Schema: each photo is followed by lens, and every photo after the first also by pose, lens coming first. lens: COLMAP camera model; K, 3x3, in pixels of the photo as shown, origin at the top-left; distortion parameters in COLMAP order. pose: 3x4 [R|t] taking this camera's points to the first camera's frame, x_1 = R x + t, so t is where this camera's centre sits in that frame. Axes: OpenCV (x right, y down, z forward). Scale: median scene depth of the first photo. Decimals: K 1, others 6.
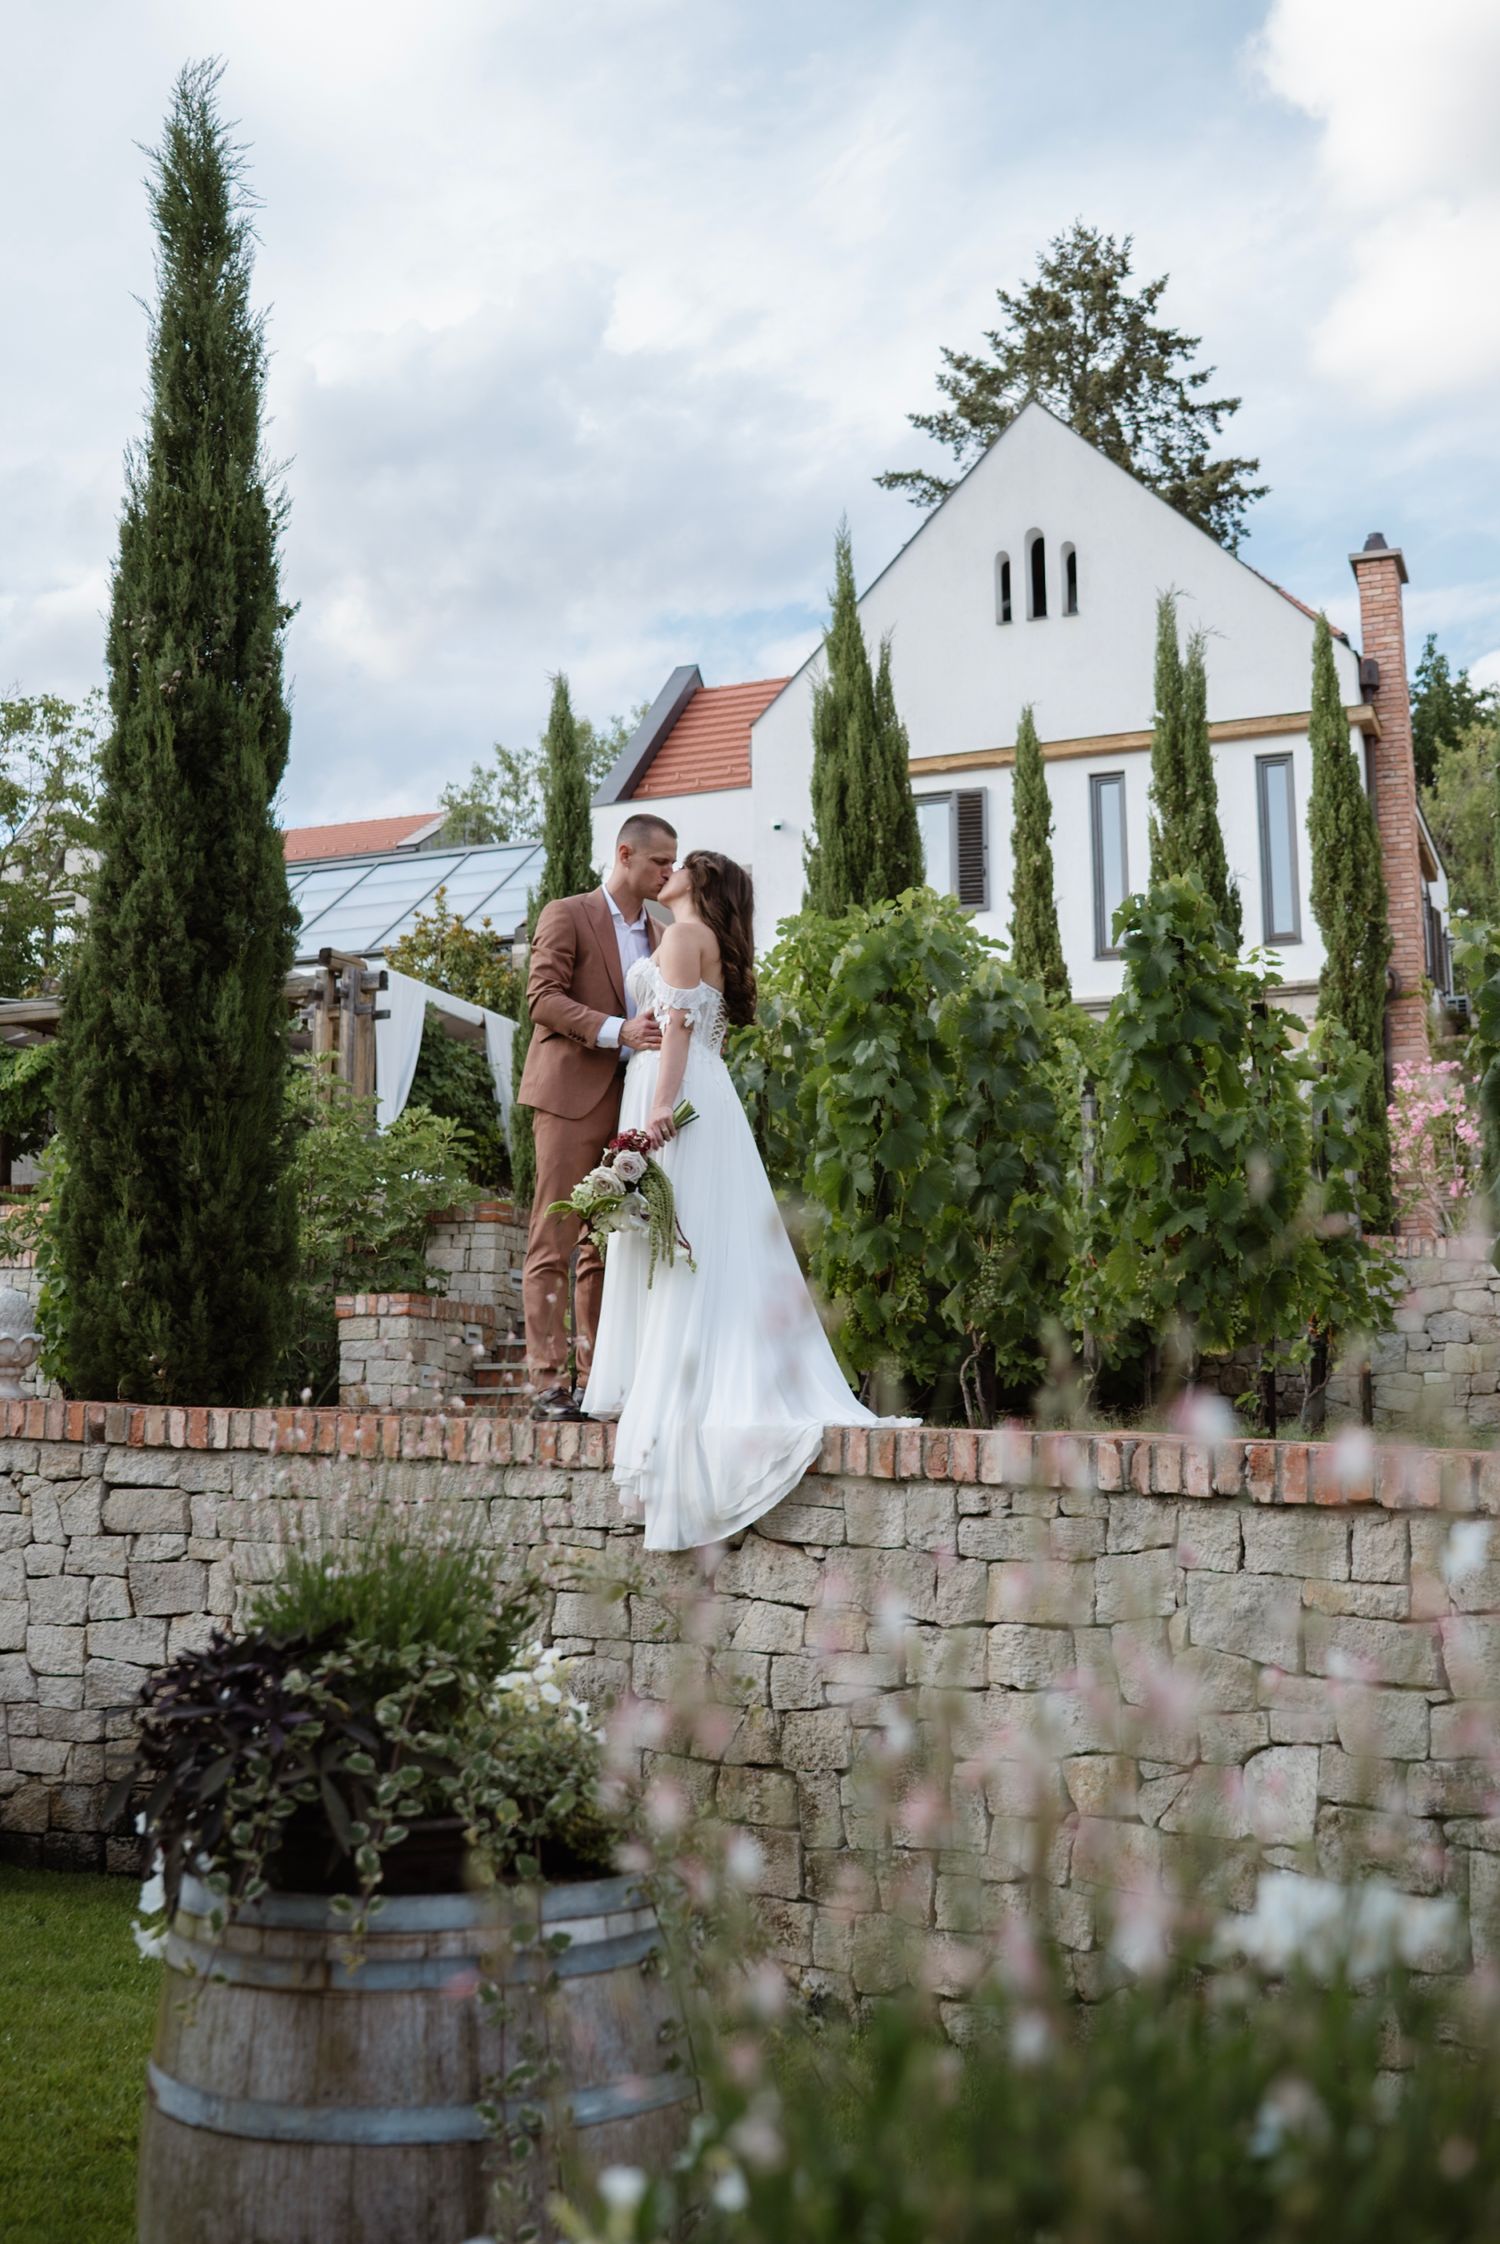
lens RADIAL K [[2484.7, 0, 758.0], [0, 2484.7, 1115.7], [0, 0, 1]] dist [-0.114744, 0.000000]
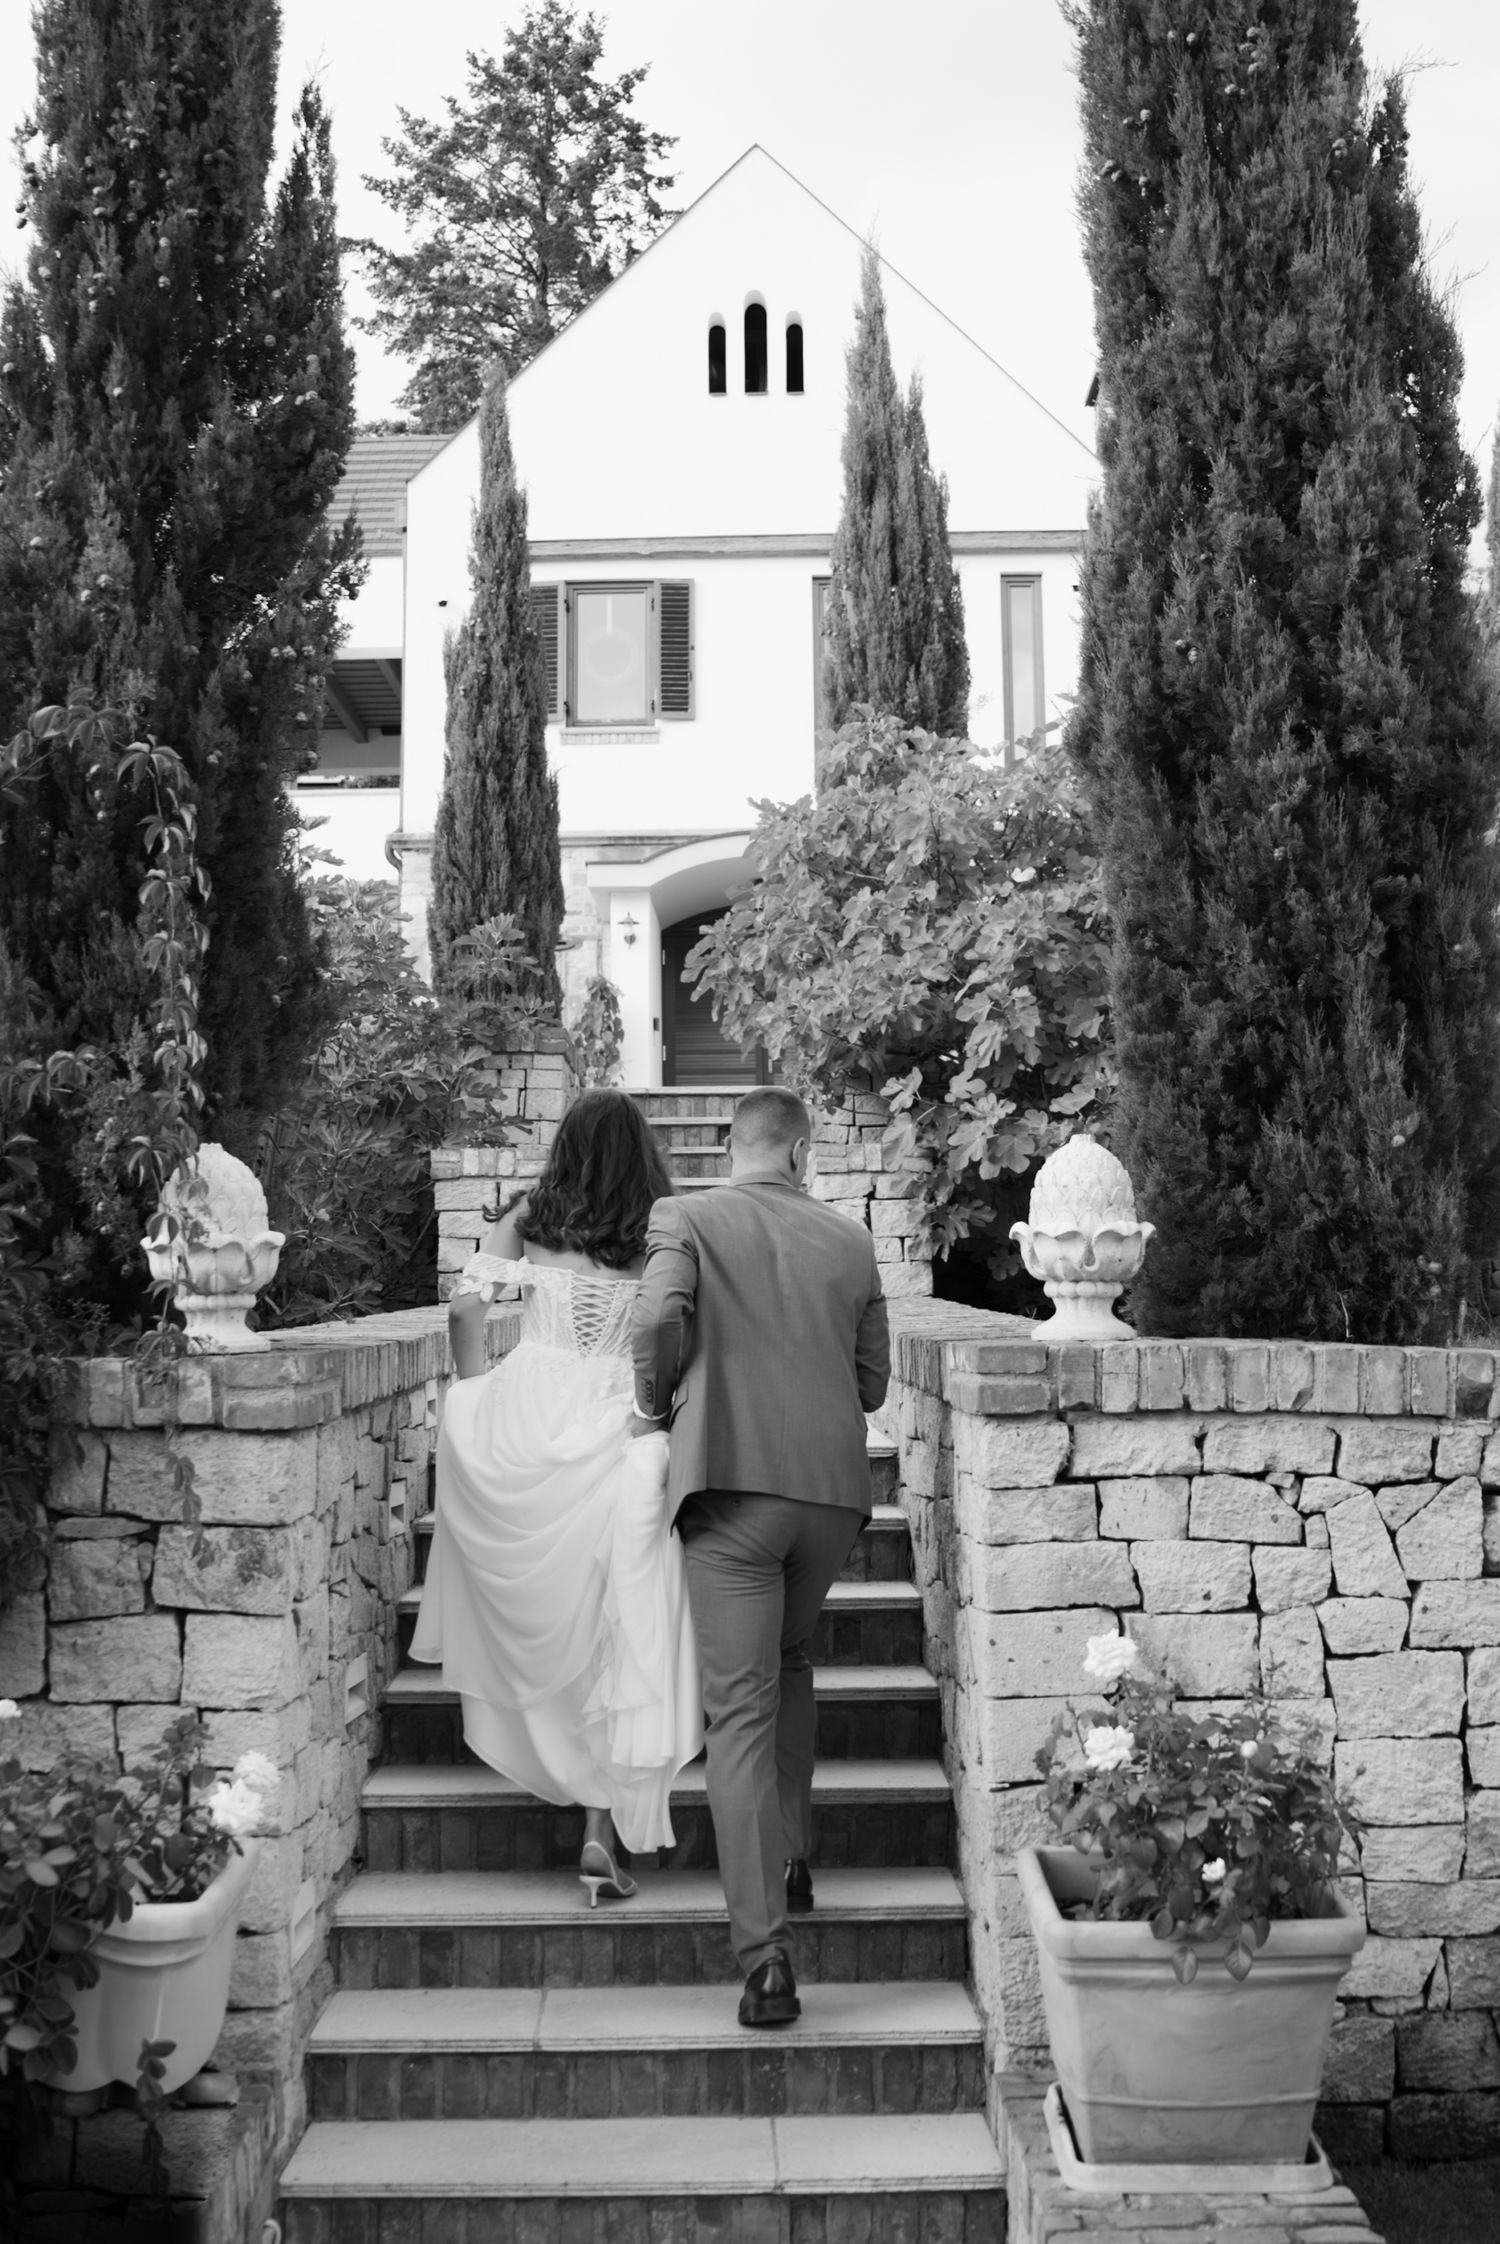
lens RADIAL K [[2484.7, 0, 746.5], [0, 2484.7, 1125.4], [0, 0, 1]] dist [-0.114744, 0.000000]
pose [[0.931353, 0.026364, 0.363163, -0.326703], [-0.048423, 0.997484, 0.051769, 0.022318], [-0.360884, -0.065801, 0.930286, 0.273320]]
